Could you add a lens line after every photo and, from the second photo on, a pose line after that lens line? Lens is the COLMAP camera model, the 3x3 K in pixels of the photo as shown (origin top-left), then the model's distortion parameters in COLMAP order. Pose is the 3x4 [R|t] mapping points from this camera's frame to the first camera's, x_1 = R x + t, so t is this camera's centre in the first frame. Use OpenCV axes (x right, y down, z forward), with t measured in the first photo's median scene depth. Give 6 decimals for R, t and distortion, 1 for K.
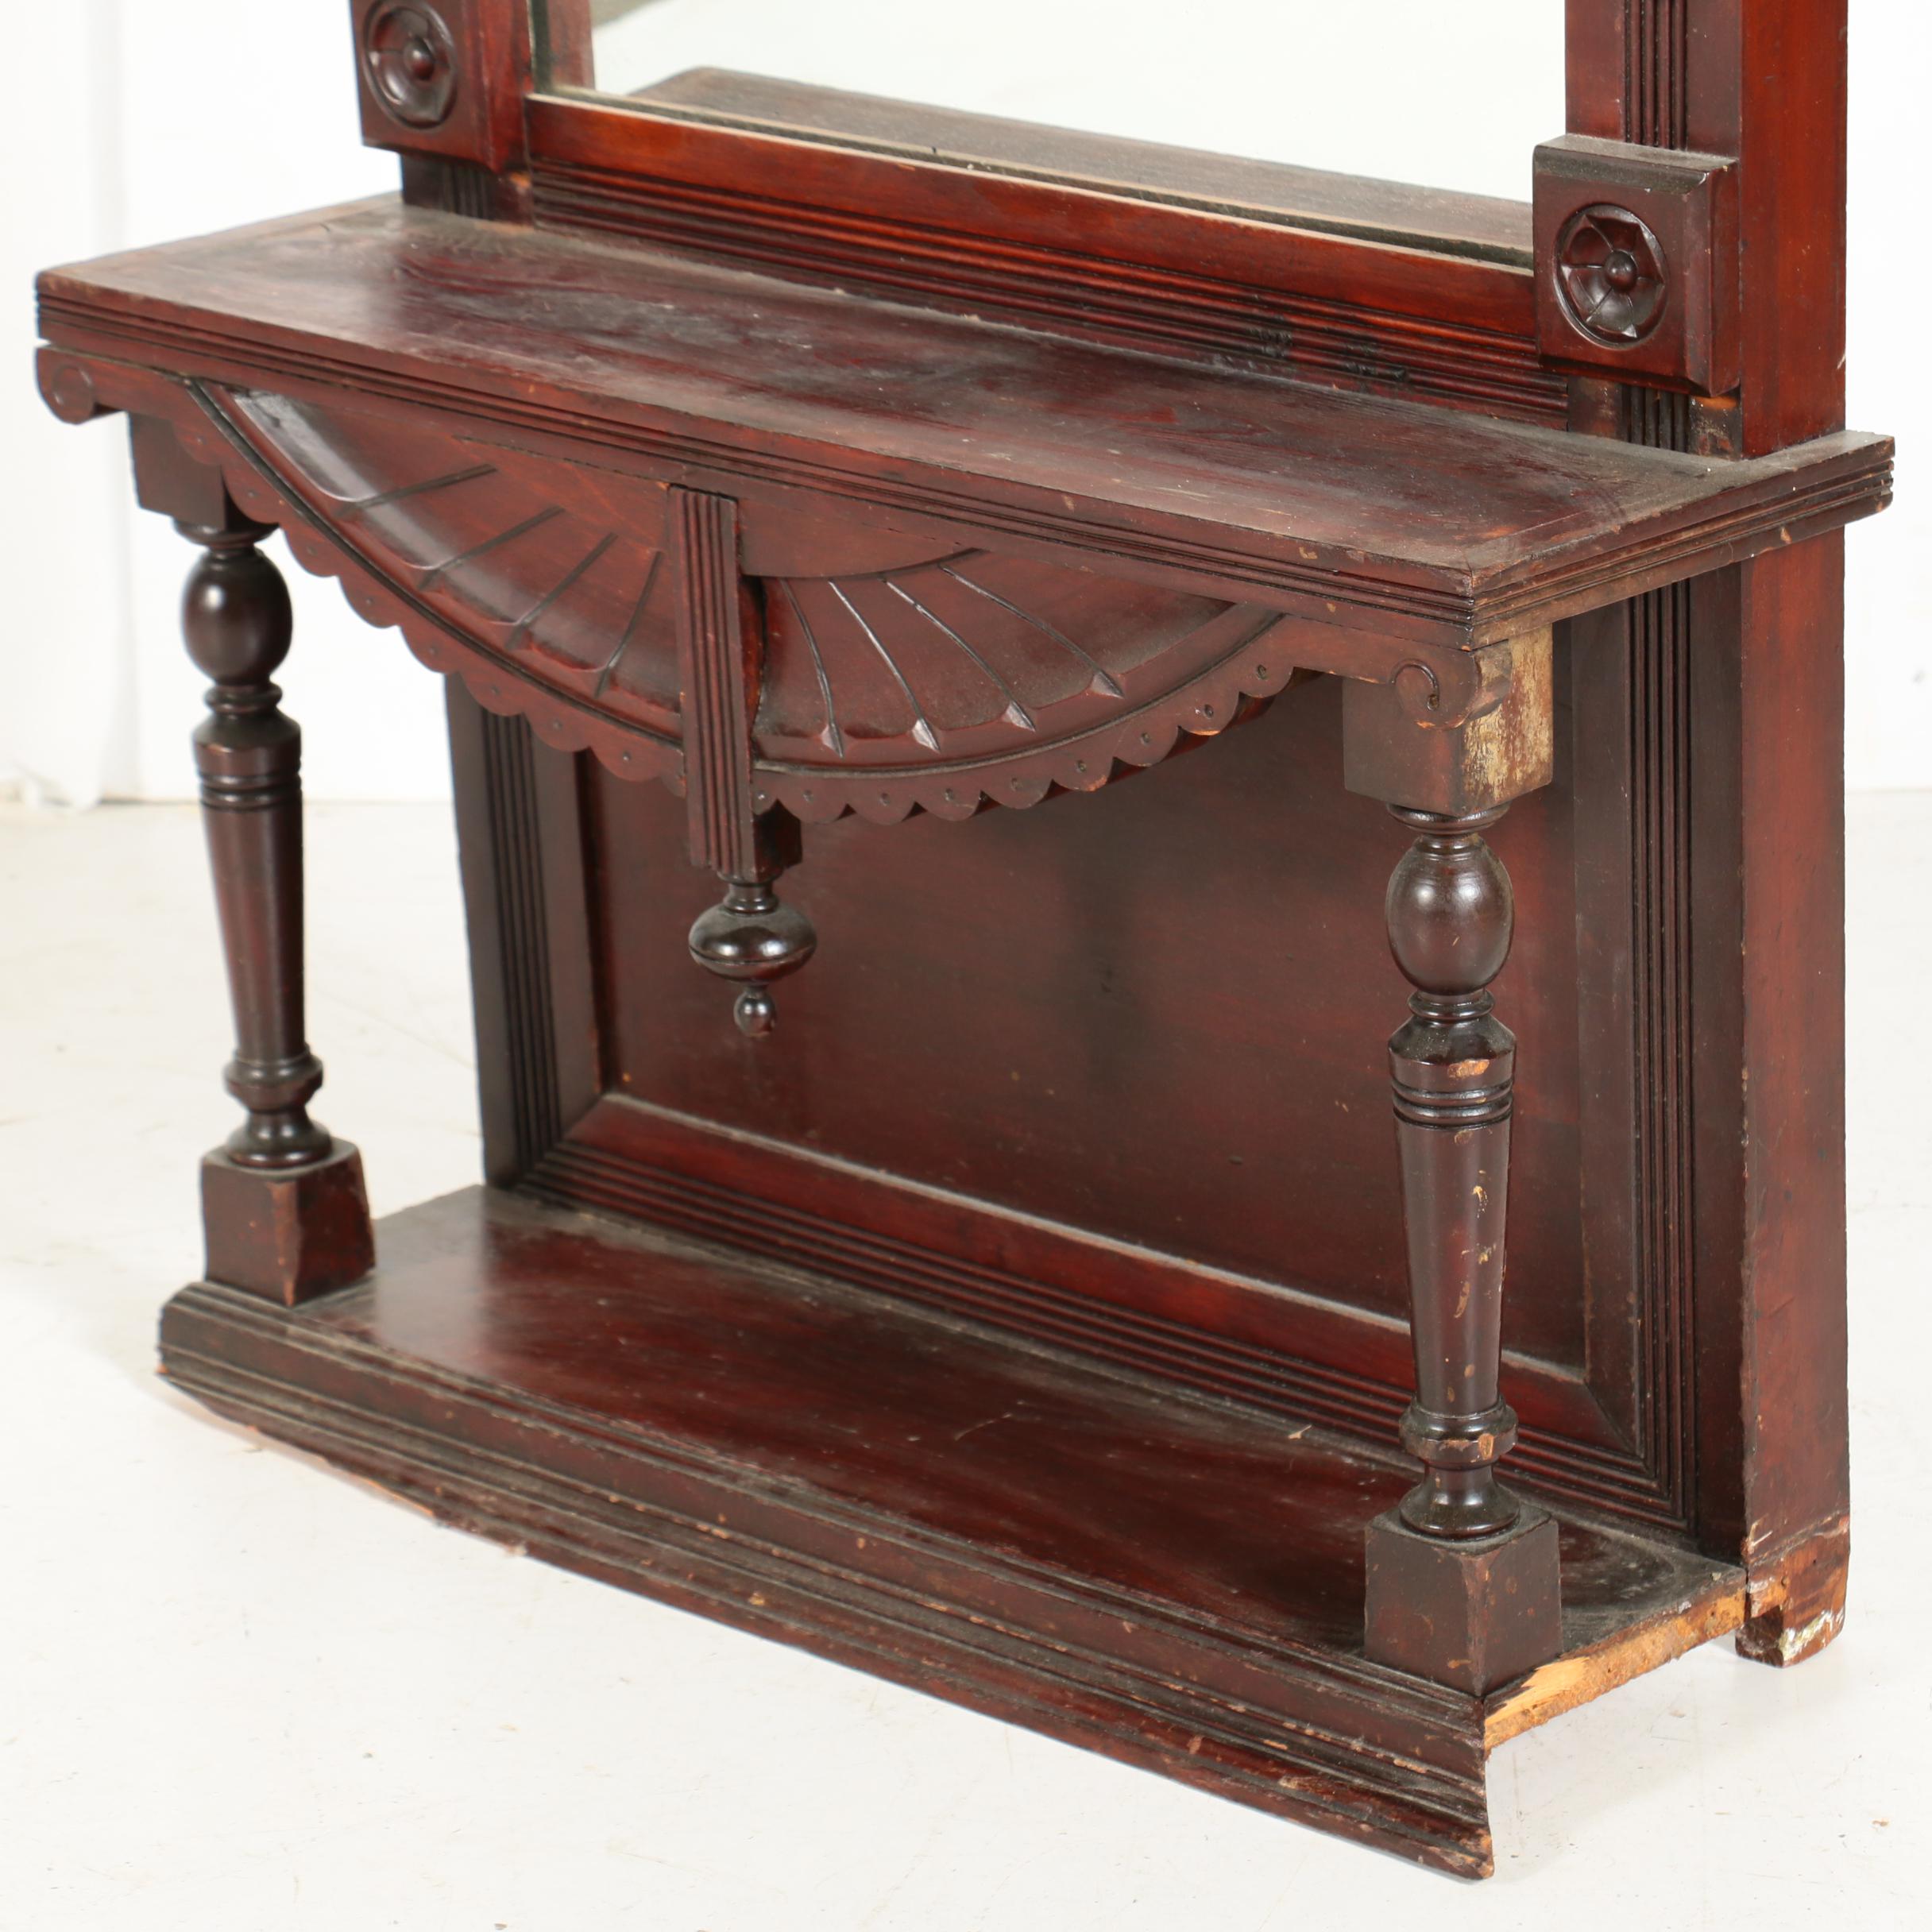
lens RADIAL K [[7168.4, 0, 1034.8], [0, 7168.4, 1037.0], [0, 0, 1]] dist [0.559069, -1.190207]
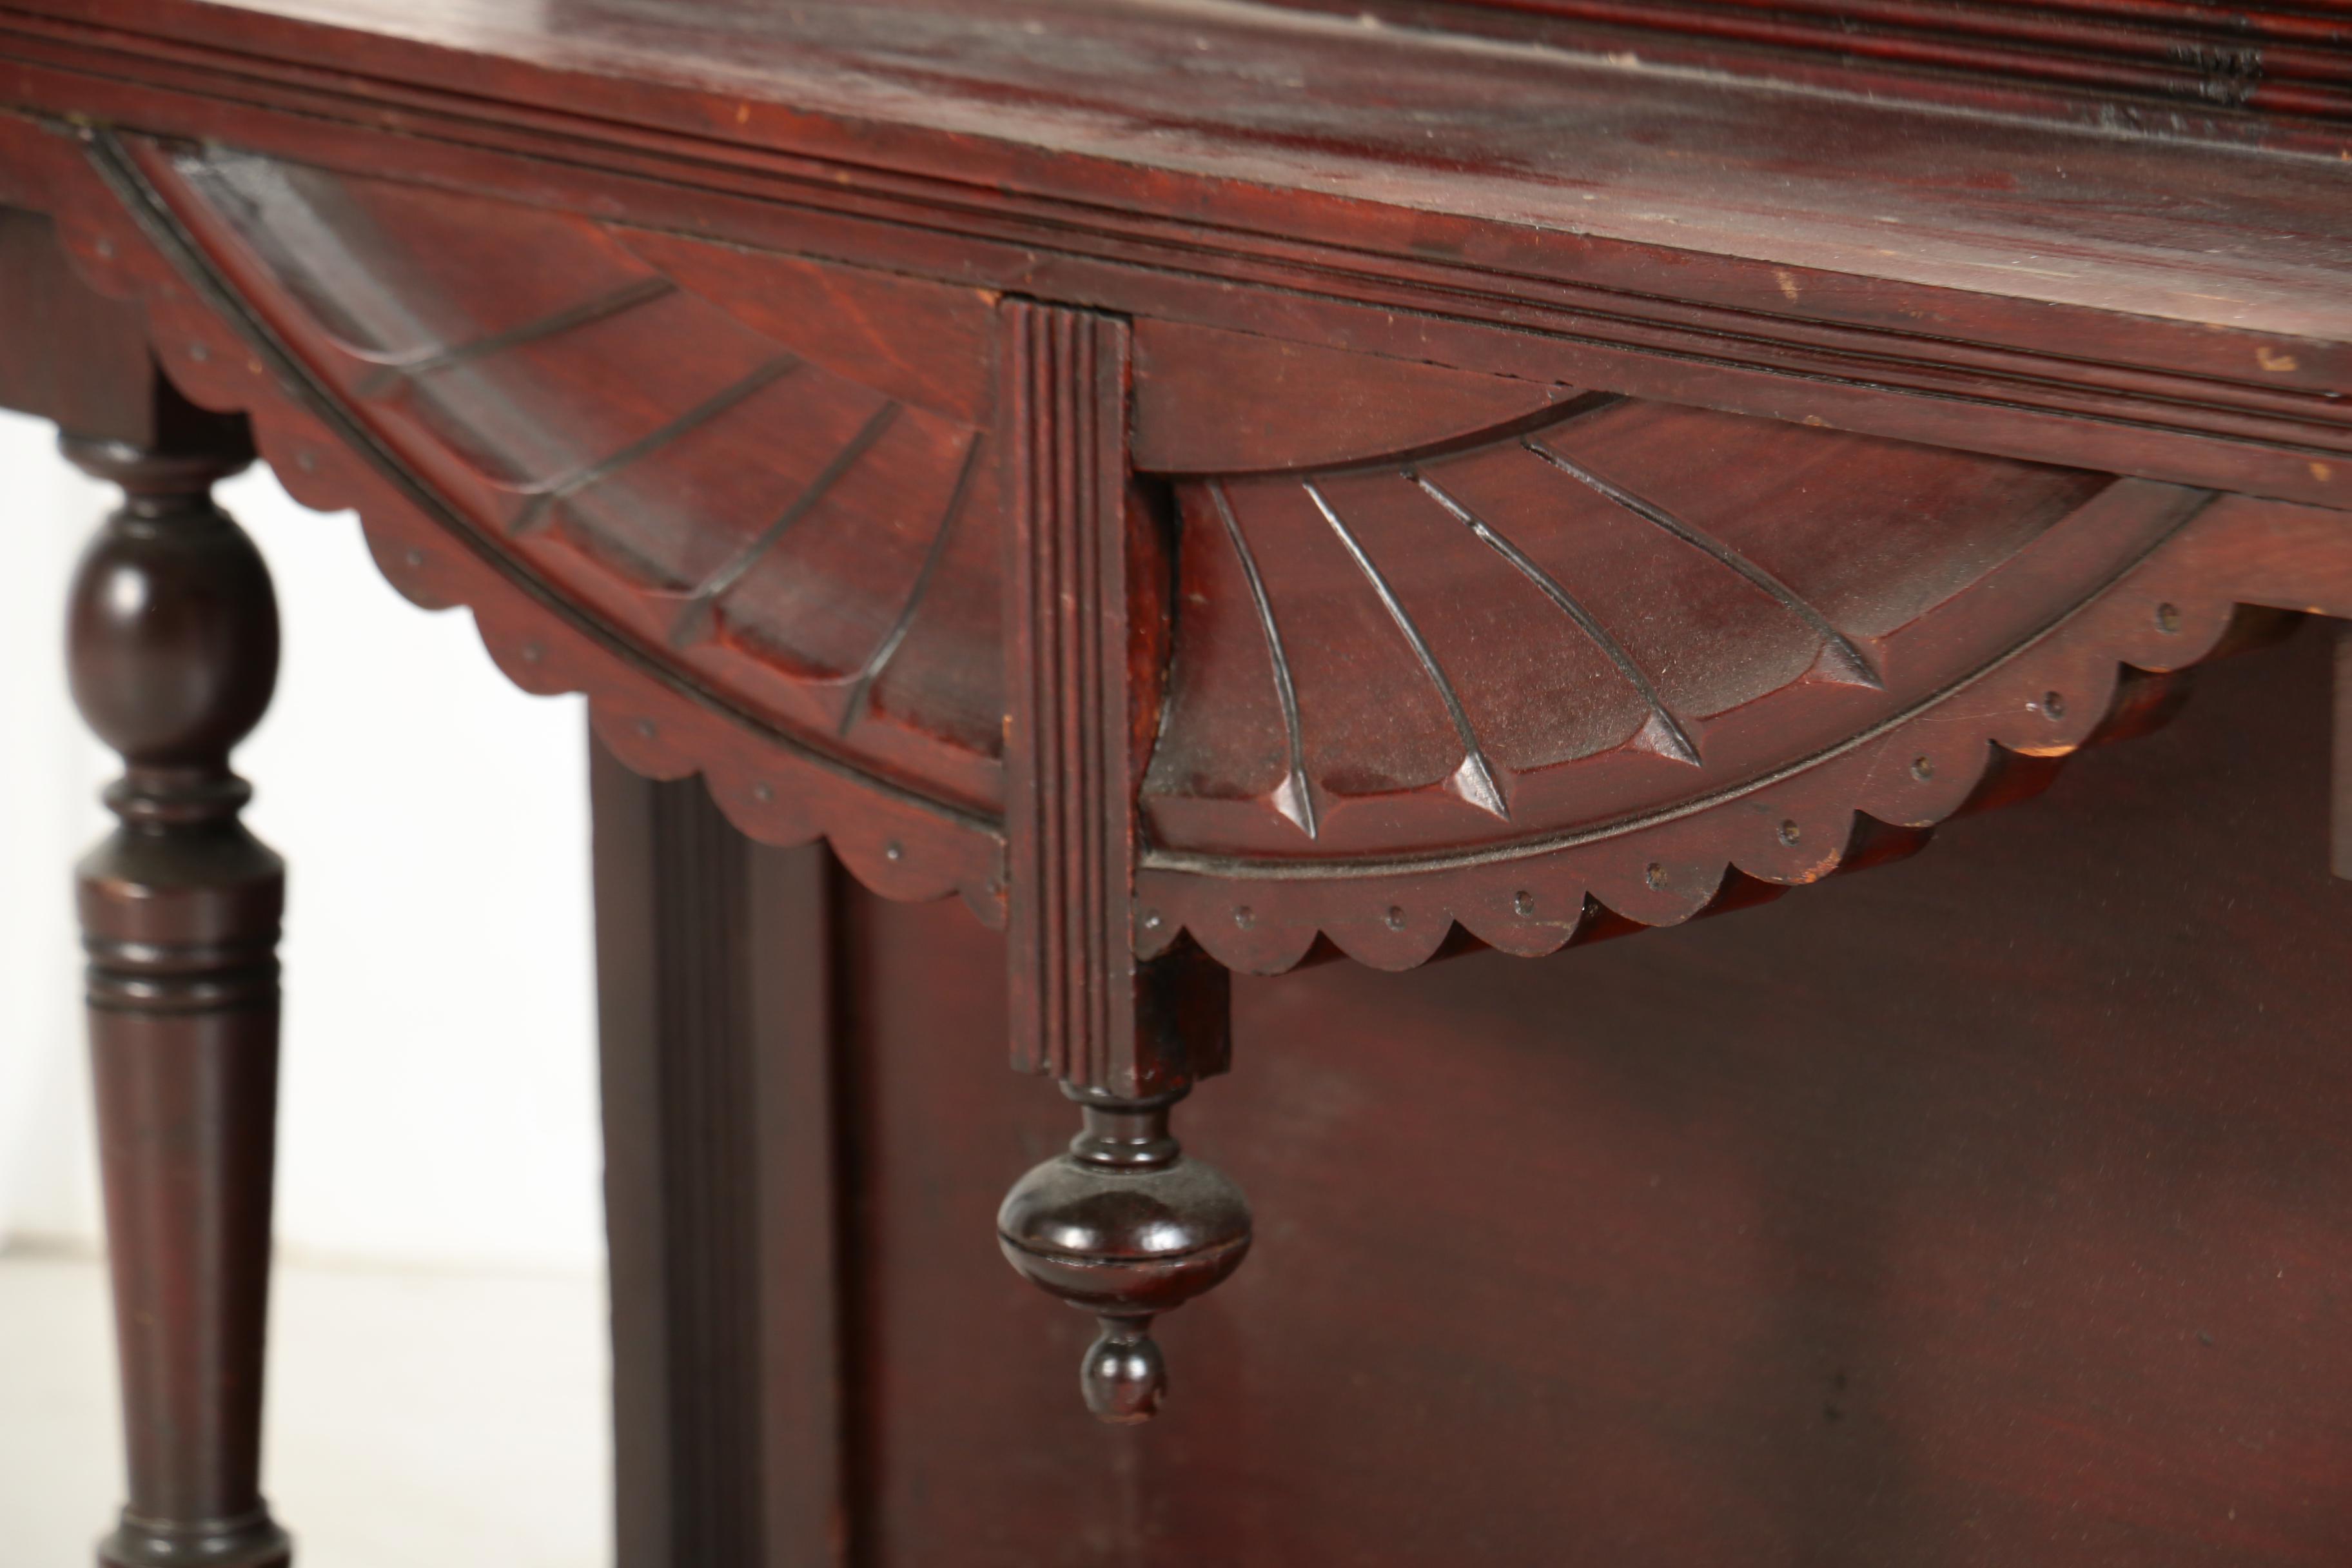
lens RADIAL K [[11387.9, 0, 1257.3], [0, 11387.9, 917.0], [0, 0, 1]] dist [1.470841, 4.257052]
pose [[0.997767, 0.042444, -0.051565, 0.010351], [-0.048452, 0.991410, -0.121482, 0.062958], [0.045966, 0.123709, 0.991253, 0.211632]]
